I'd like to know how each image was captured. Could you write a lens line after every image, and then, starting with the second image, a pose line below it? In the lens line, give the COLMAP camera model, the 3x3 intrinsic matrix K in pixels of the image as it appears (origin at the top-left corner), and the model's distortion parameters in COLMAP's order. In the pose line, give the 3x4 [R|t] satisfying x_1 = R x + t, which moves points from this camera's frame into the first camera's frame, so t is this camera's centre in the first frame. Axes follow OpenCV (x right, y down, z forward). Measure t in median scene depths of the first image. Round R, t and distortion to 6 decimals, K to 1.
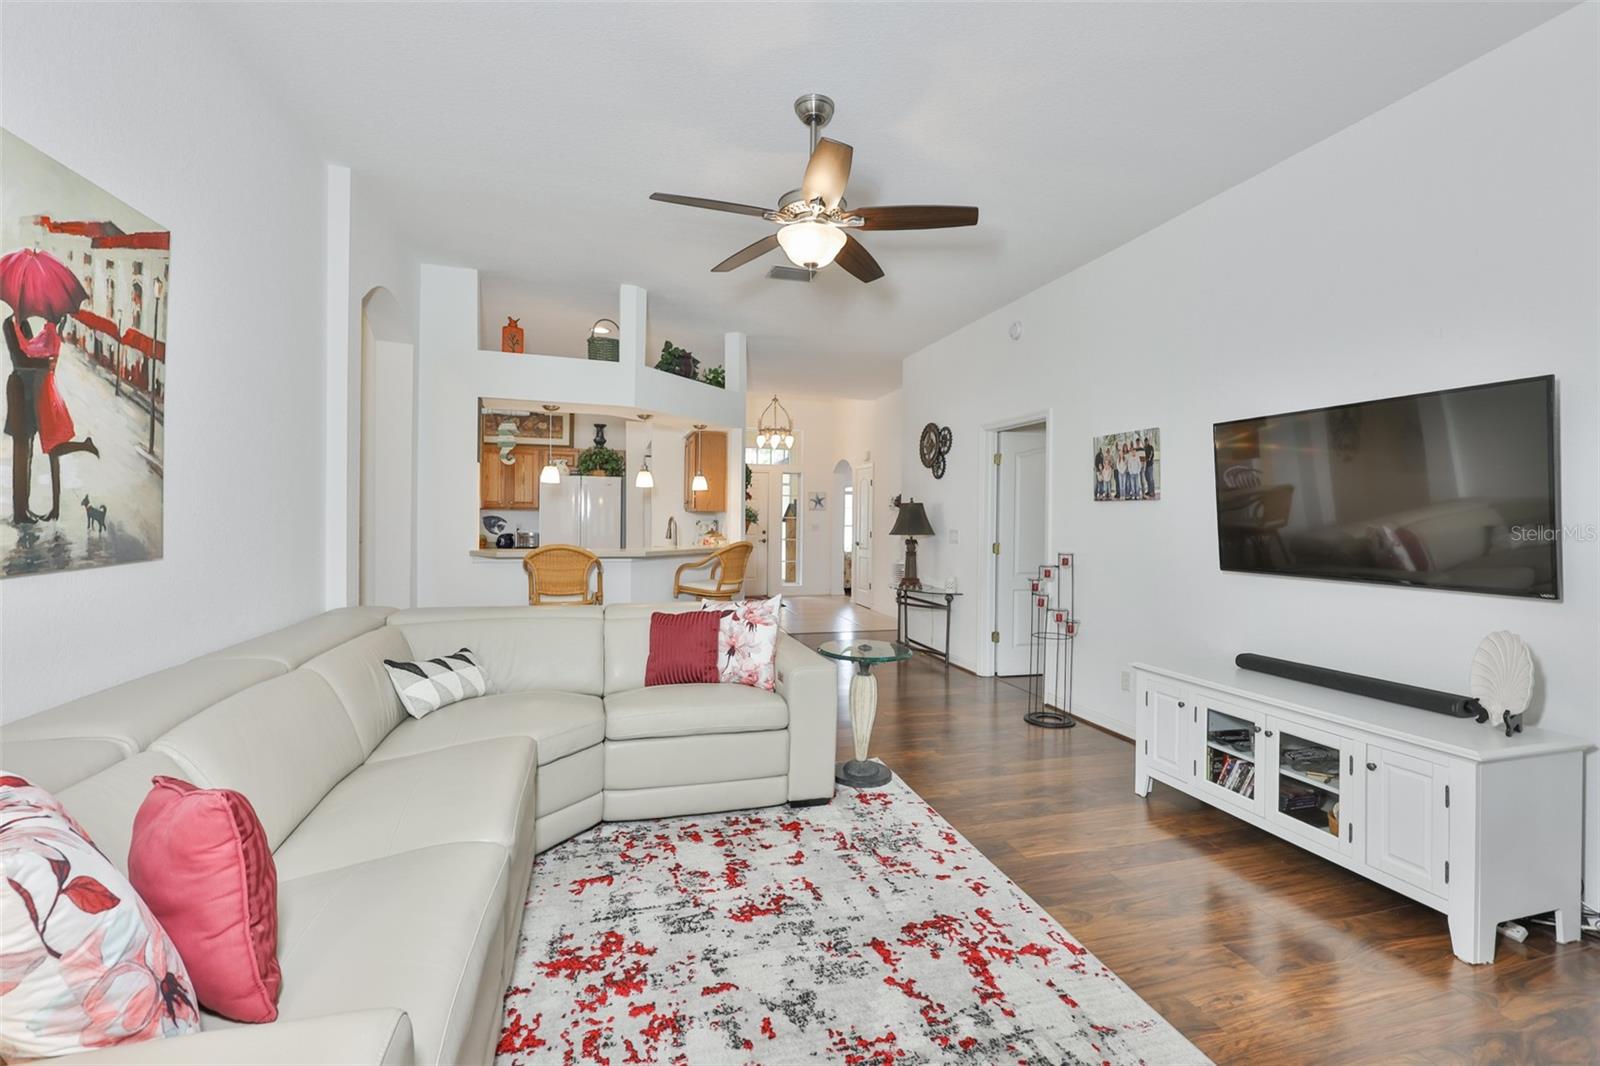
lens RADIAL K [[692.1, 0, 824.7], [0, 692.1, 533.6], [0, 0, 1]] dist [-0.010918, -0.004612]
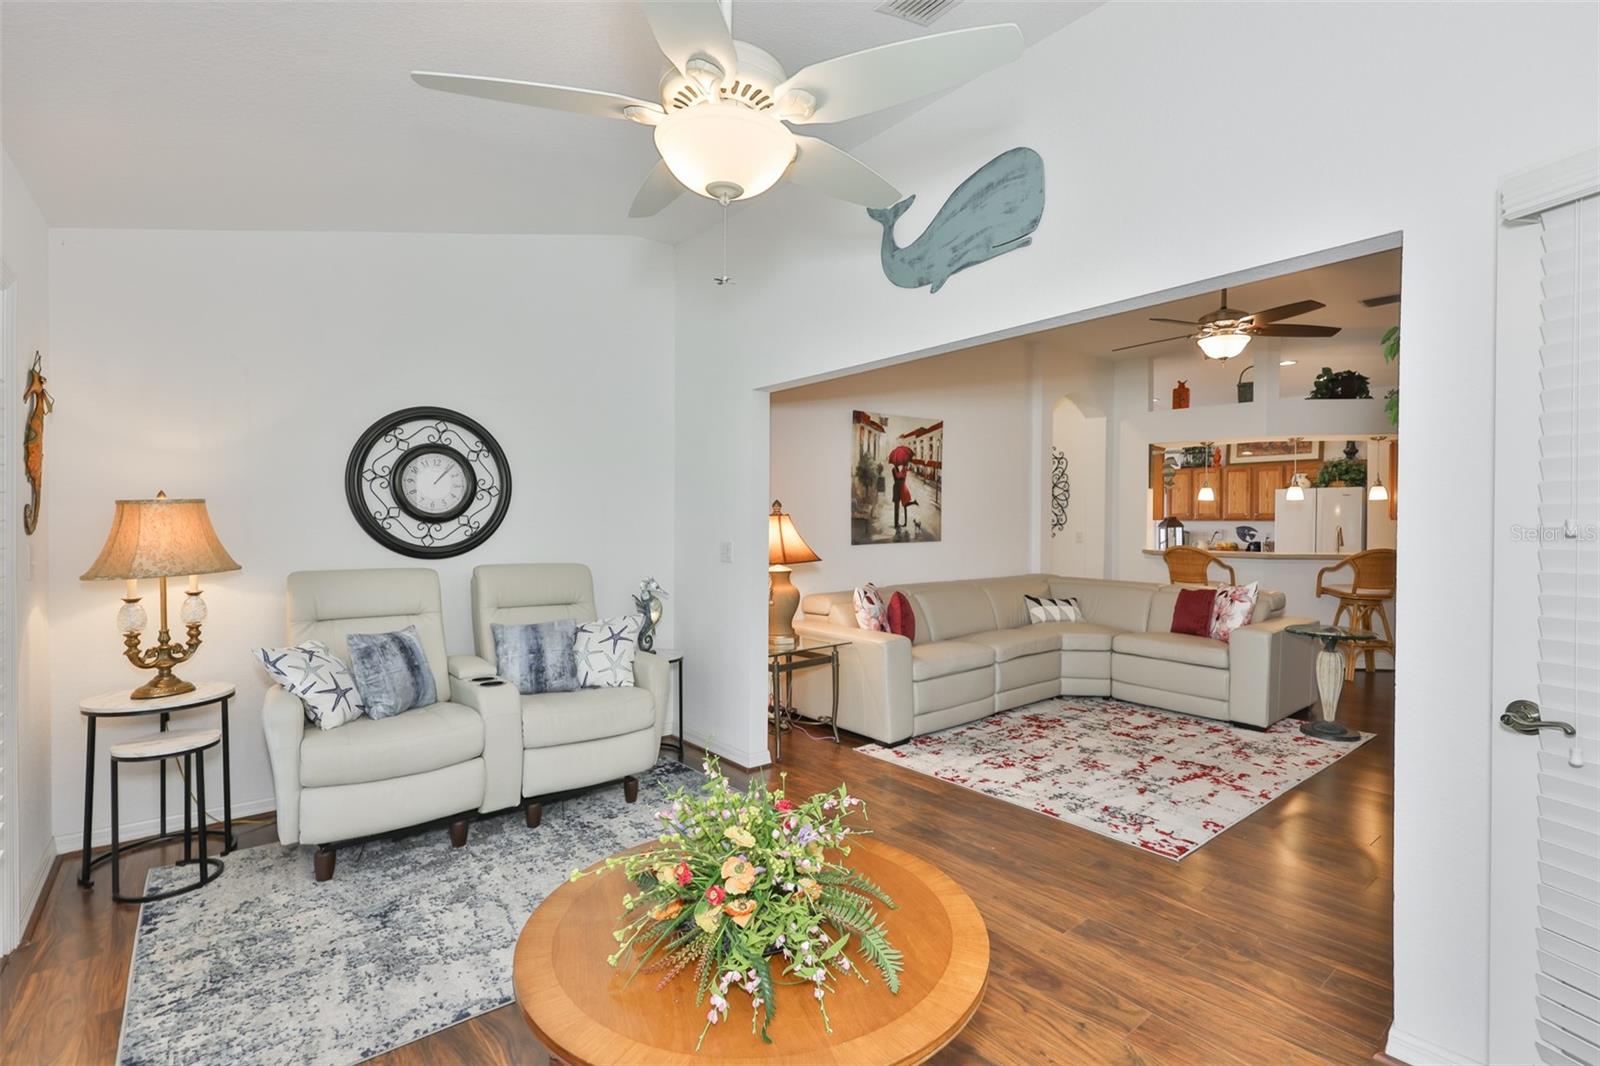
lens RADIAL K [[730.8, 0, 800.7], [0, 730.8, 525.0], [0, 0, 1]] dist [-0.001276, -0.000302]
pose [[0.386826, -0.008132, -0.922117, 1.500231], [-0.020276, 0.999644, -0.017322, 0.034004], [0.921930, 0.025397, 0.386523, -0.639895]]
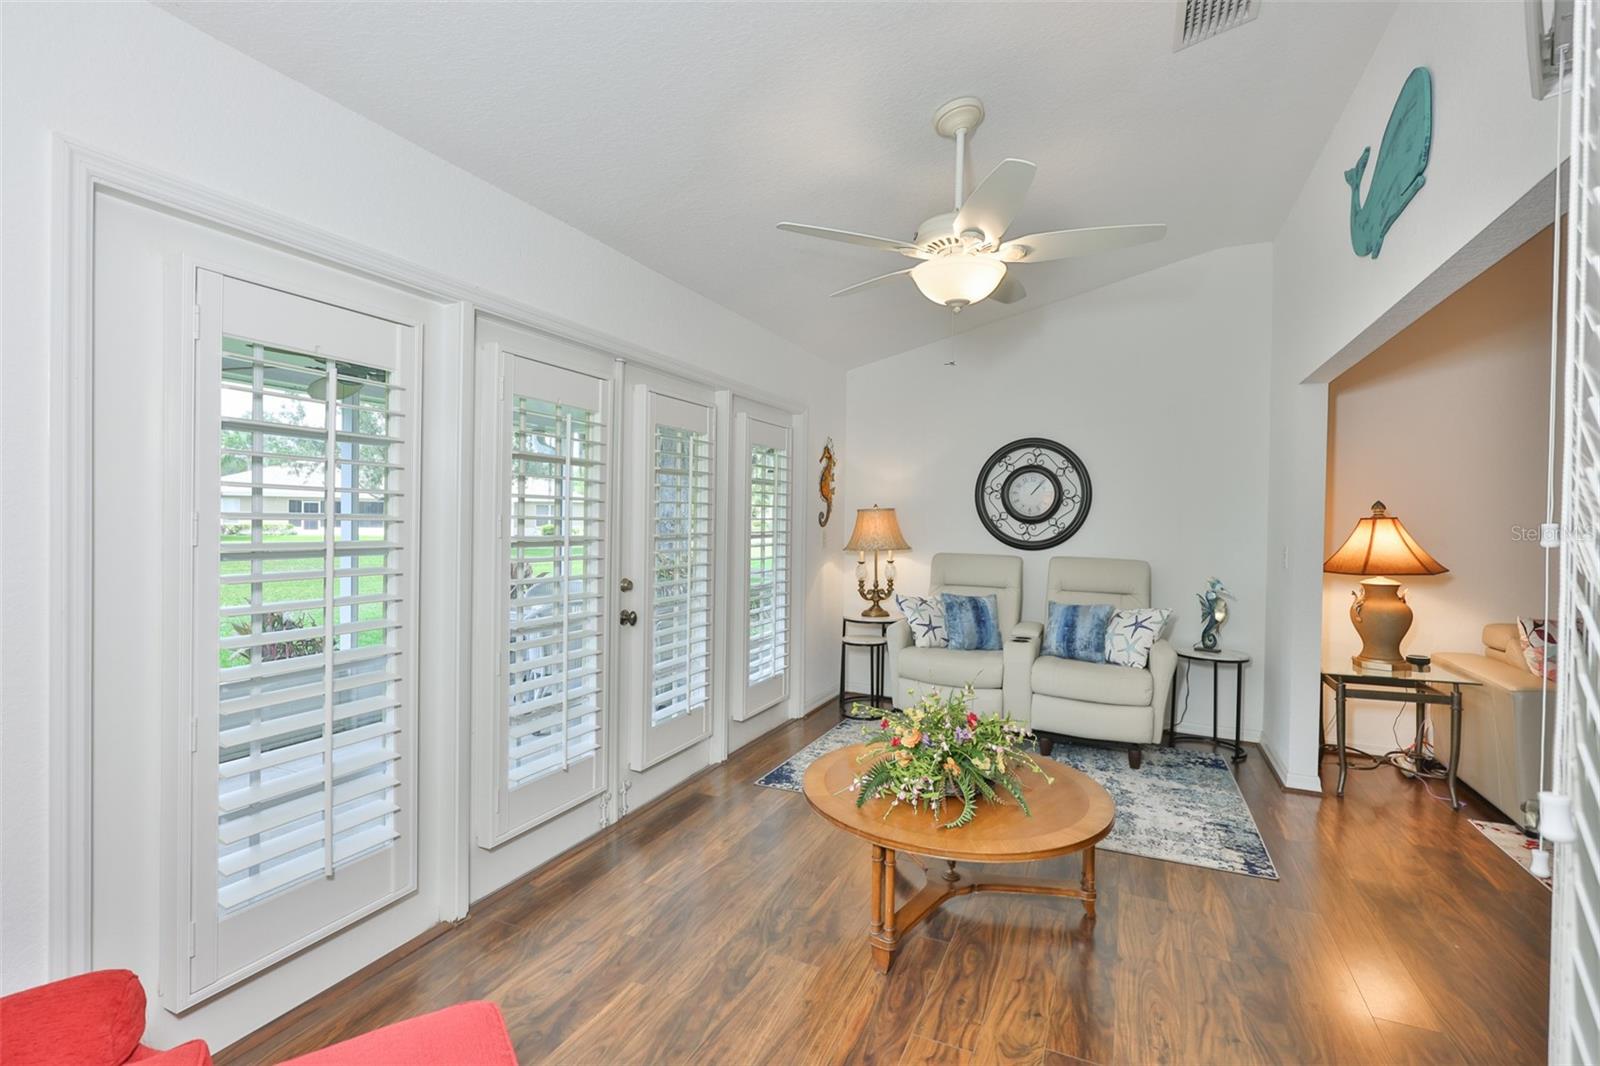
lens RADIAL K [[730.8, 0, 804.4], [0, 730.8, 524.3], [0, 0, 1]] dist [-0.001276, -0.000302]
pose [[-0.652526, -0.014326, -0.757631, 1.819621], [-0.038929, 0.999135, 0.014636, 0.013090], [0.756766, 0.039044, -0.652519, 0.212373]]
